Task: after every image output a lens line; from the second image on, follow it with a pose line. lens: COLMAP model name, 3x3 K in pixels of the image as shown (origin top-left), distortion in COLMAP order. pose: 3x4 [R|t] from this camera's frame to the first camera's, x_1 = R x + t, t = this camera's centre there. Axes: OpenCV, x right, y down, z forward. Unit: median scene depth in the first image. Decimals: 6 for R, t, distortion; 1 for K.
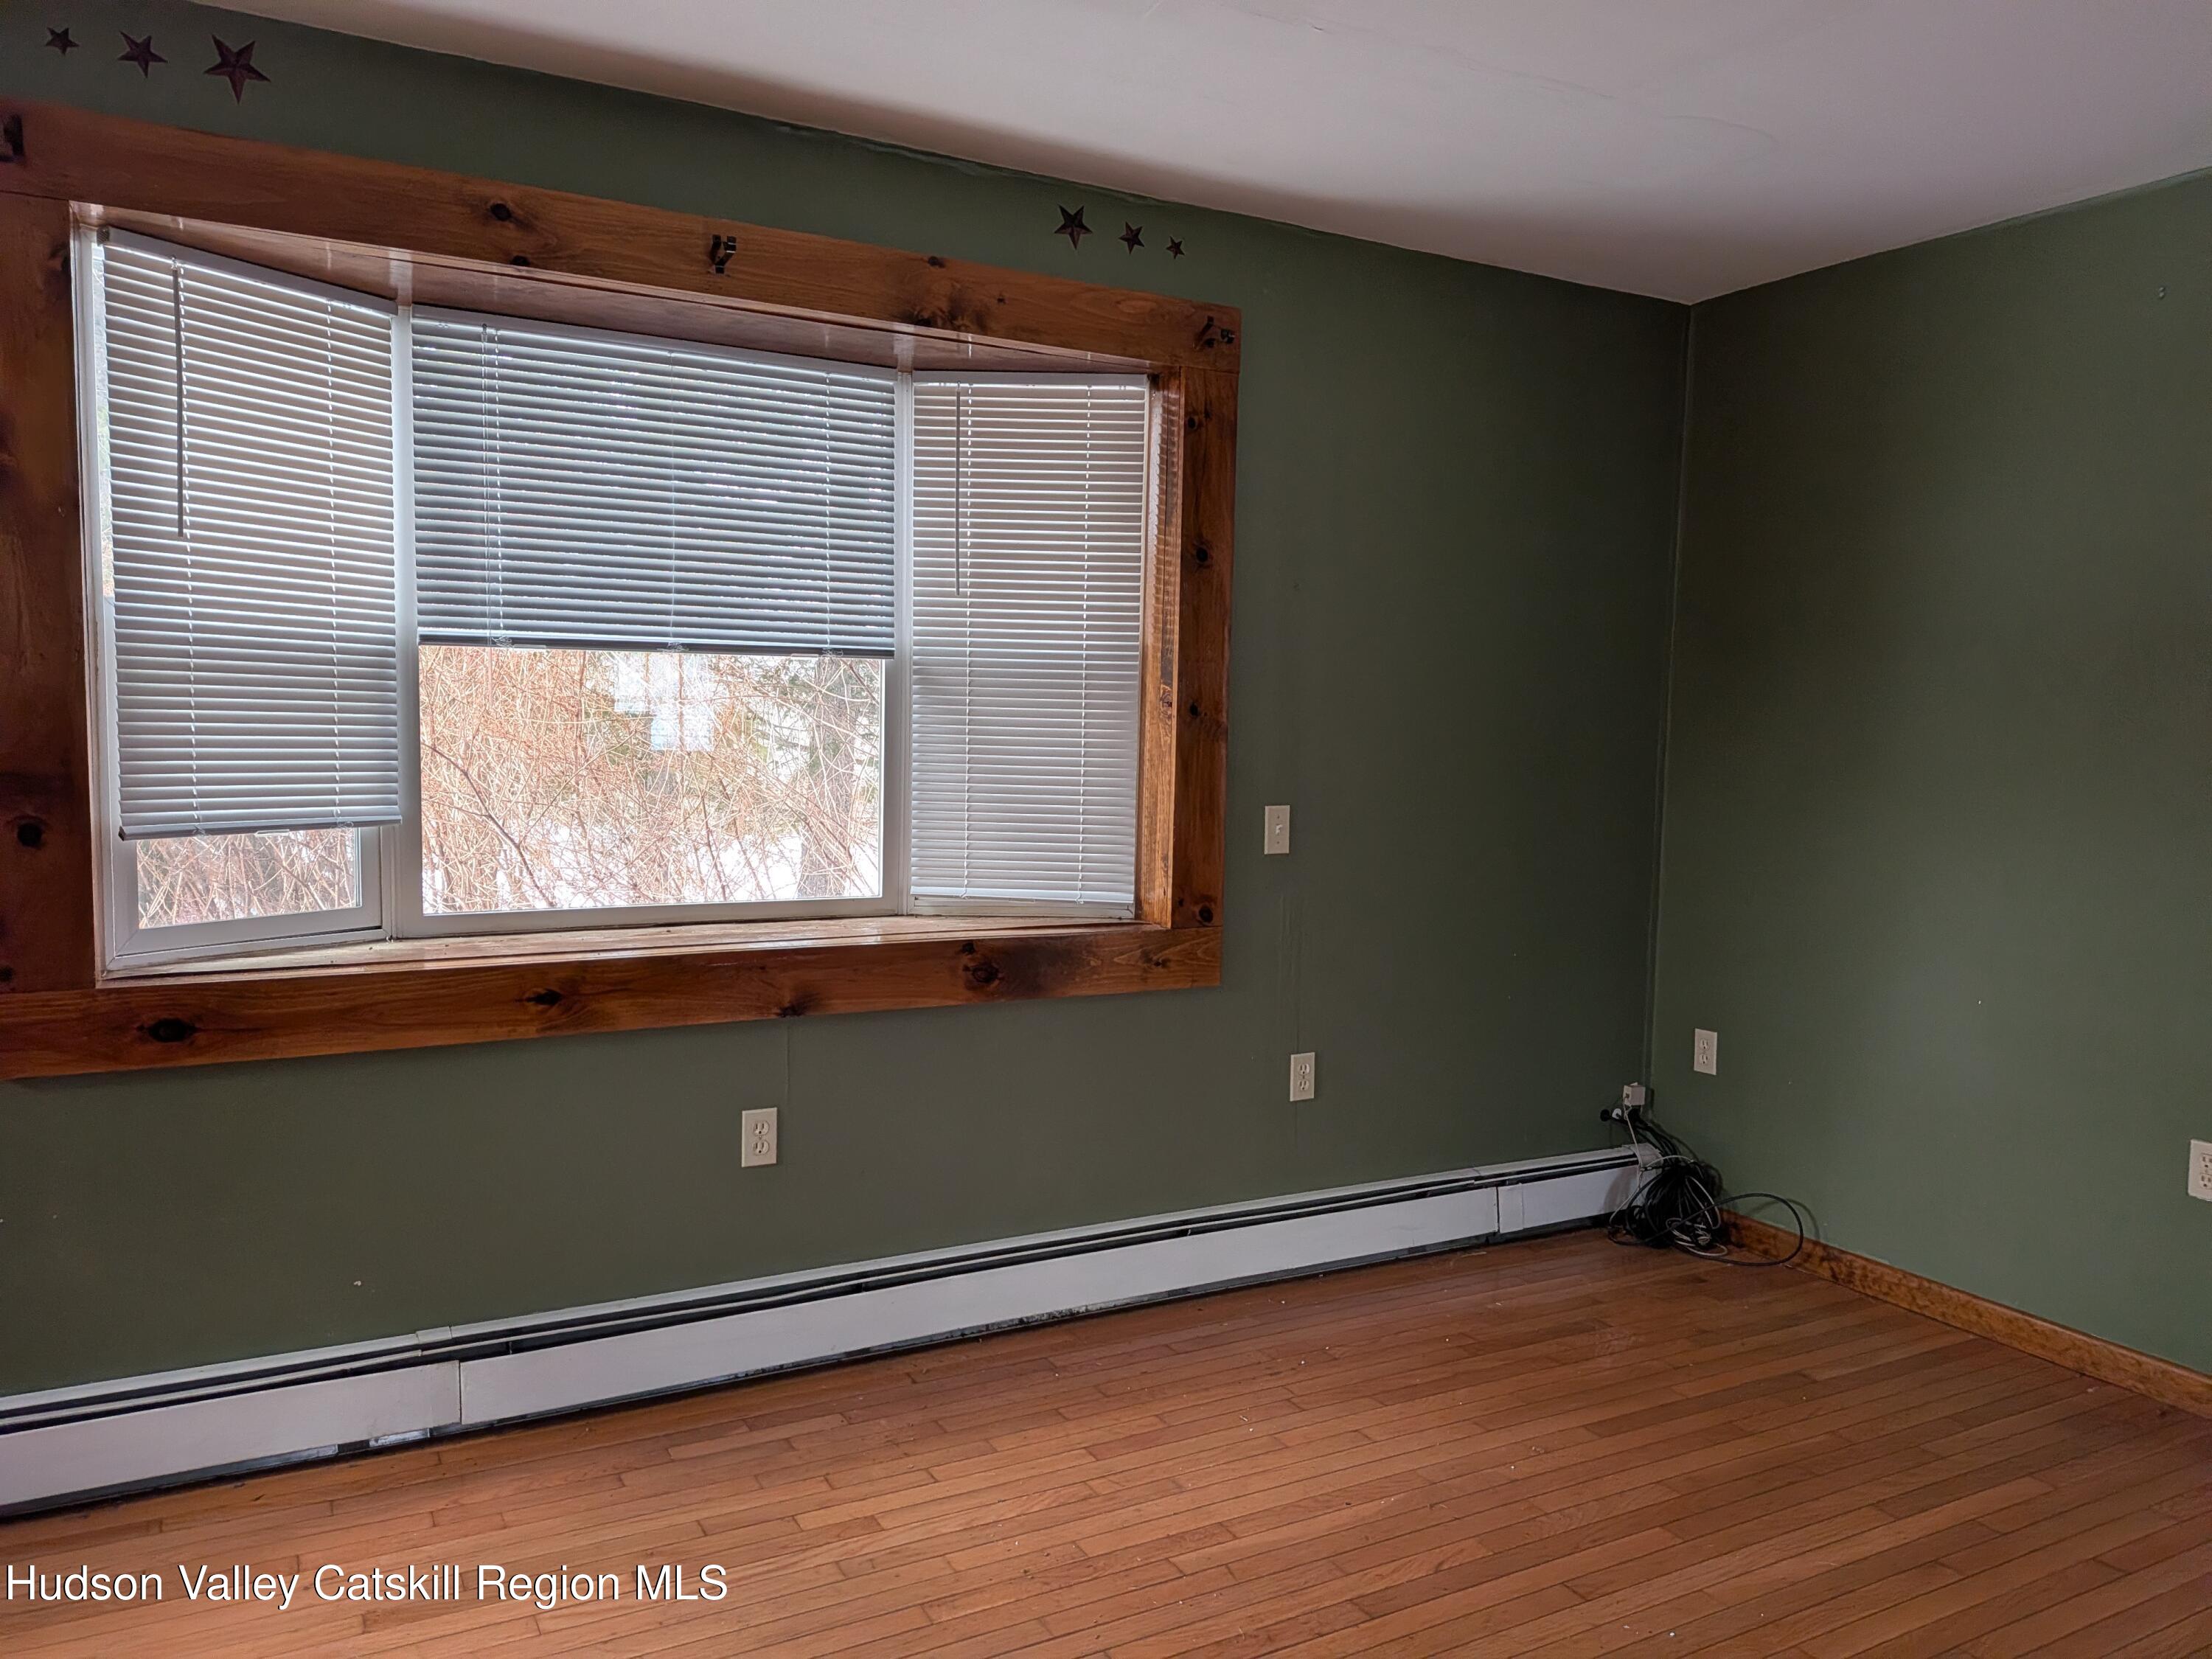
lens RADIAL K [[1543.4, 0, 1106.0], [0, 1543.4, 829.5], [0, 0, 1]] dist [0.003464, -0.002413]
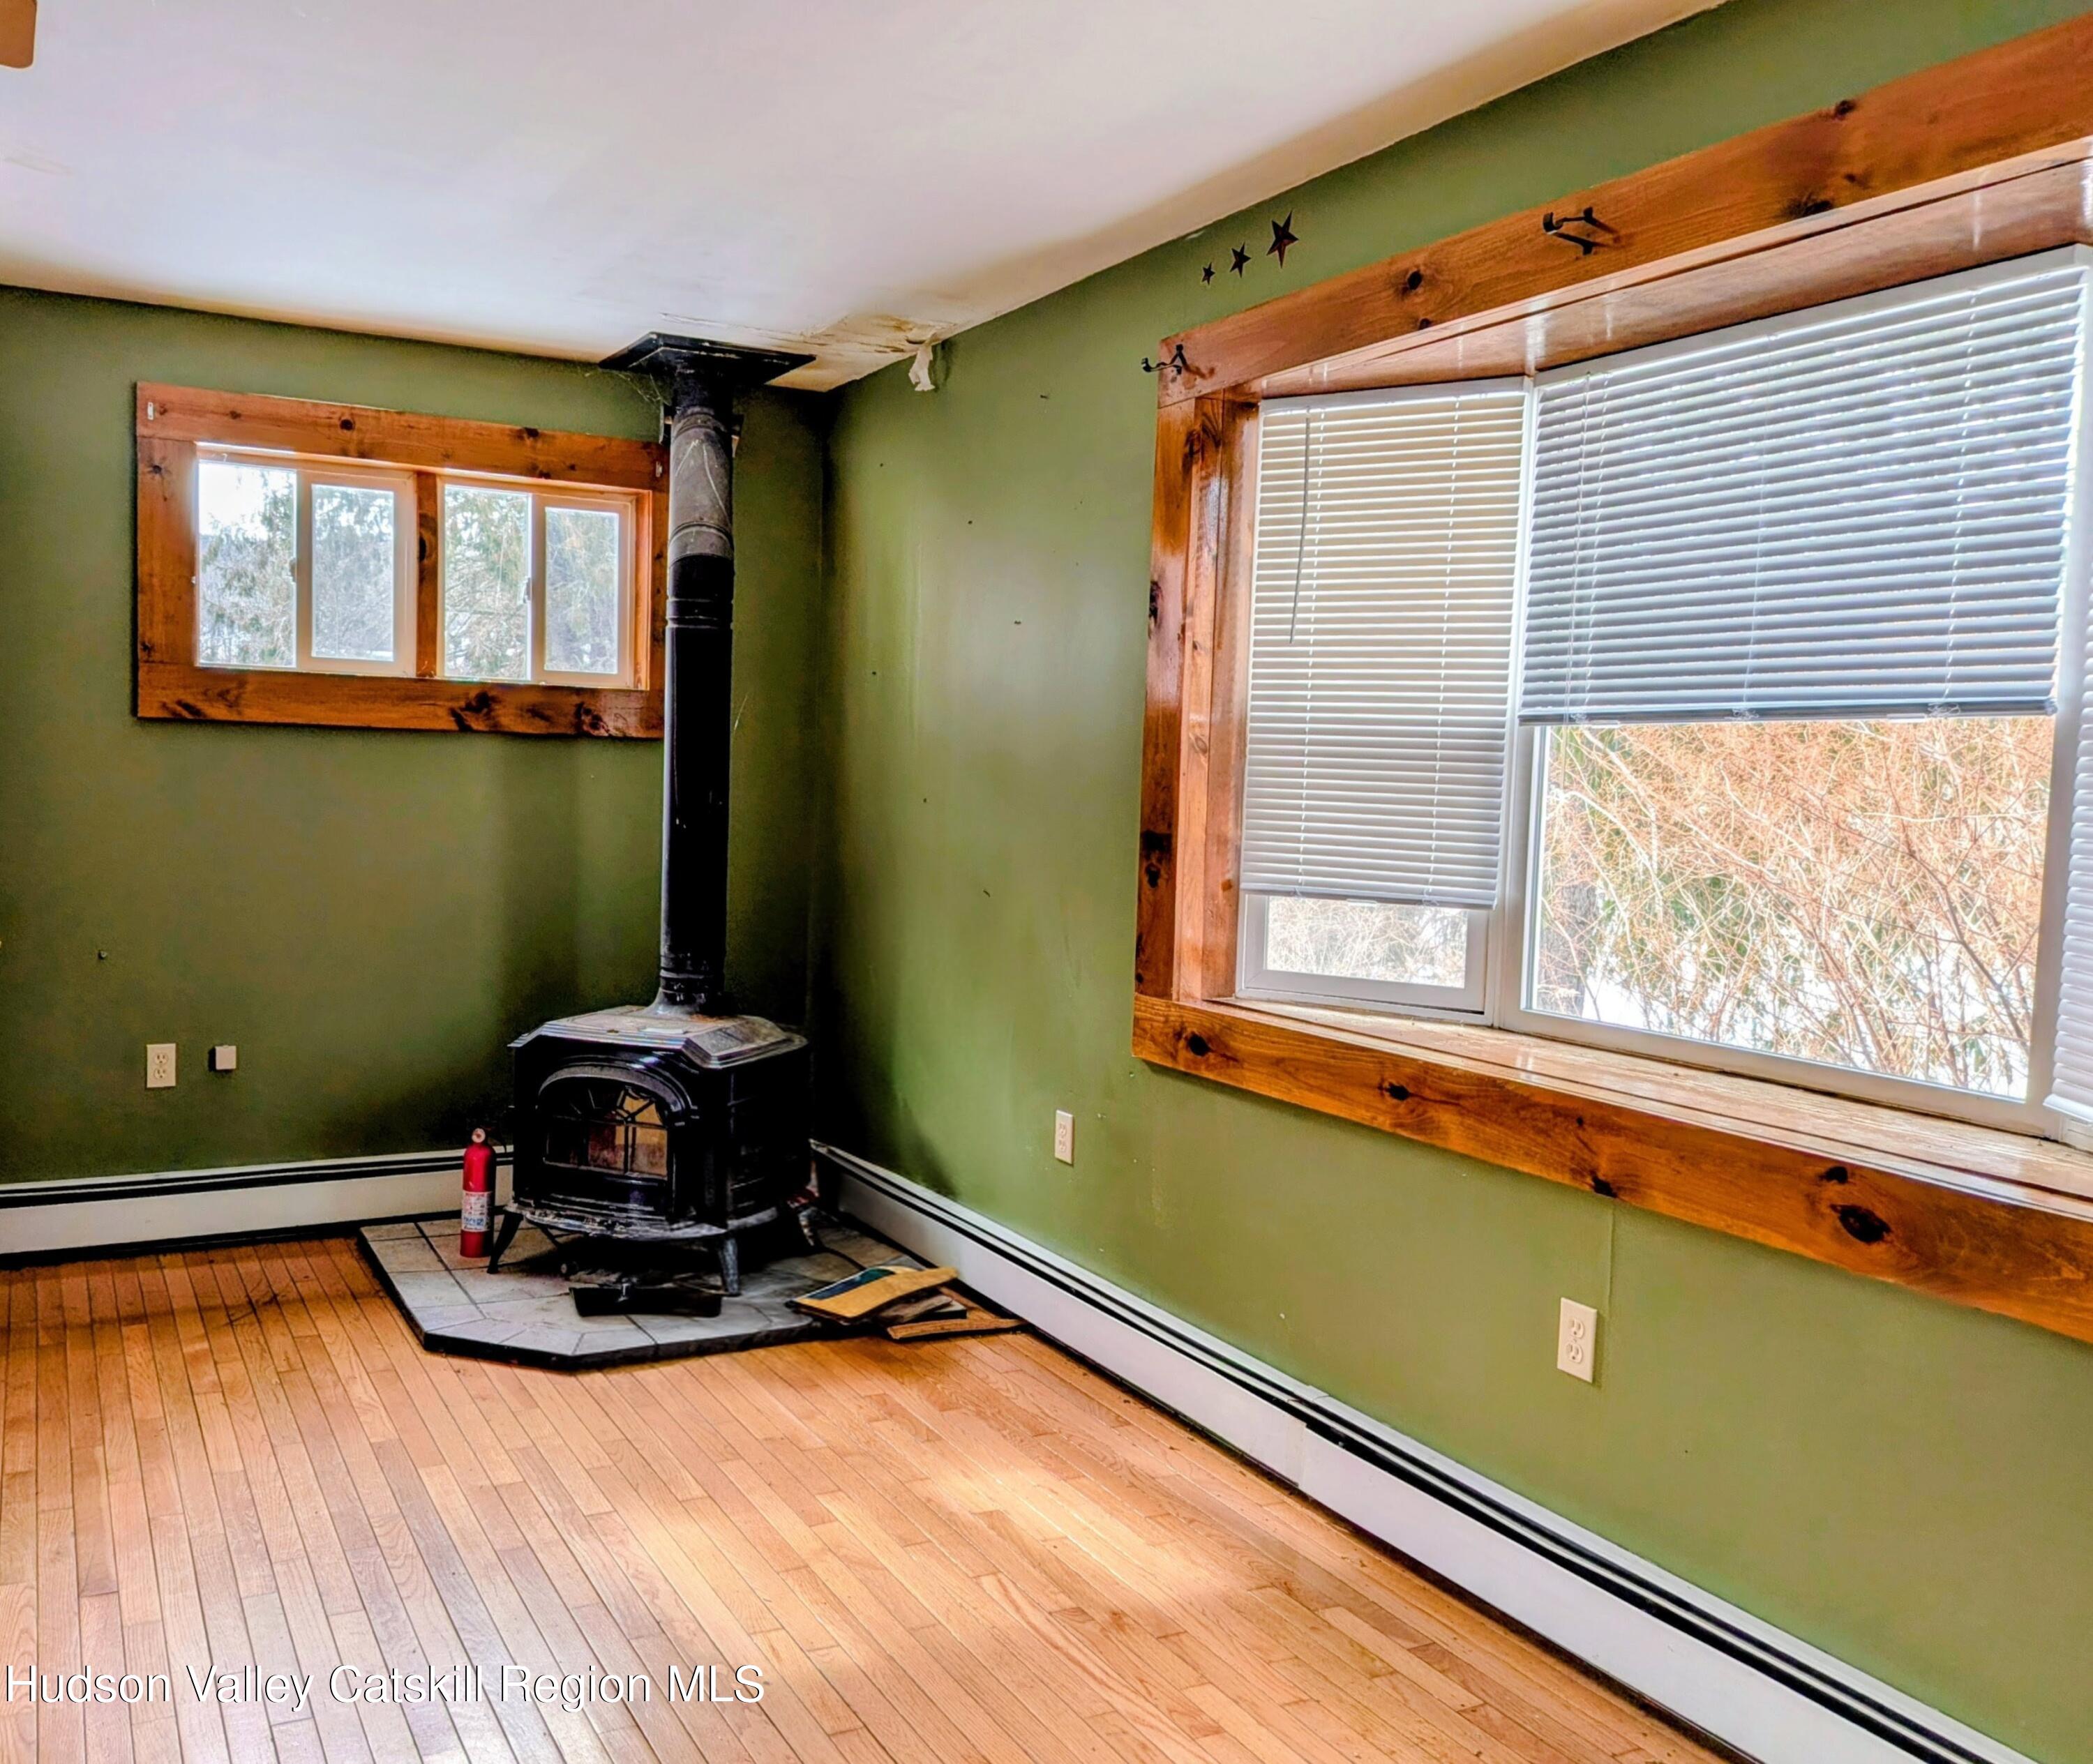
lens RADIAL K [[1834.3, 0, 1046.5], [0, 1834.3, 882.0], [0, 0, 1]] dist [0.007510, -0.006635]
pose [[-0.010273, 0.045470, -0.998913, 0.714521], [-0.106533, 0.993230, 0.046307, -0.045290], [0.994256, 0.106893, -0.005360, 0.736834]]
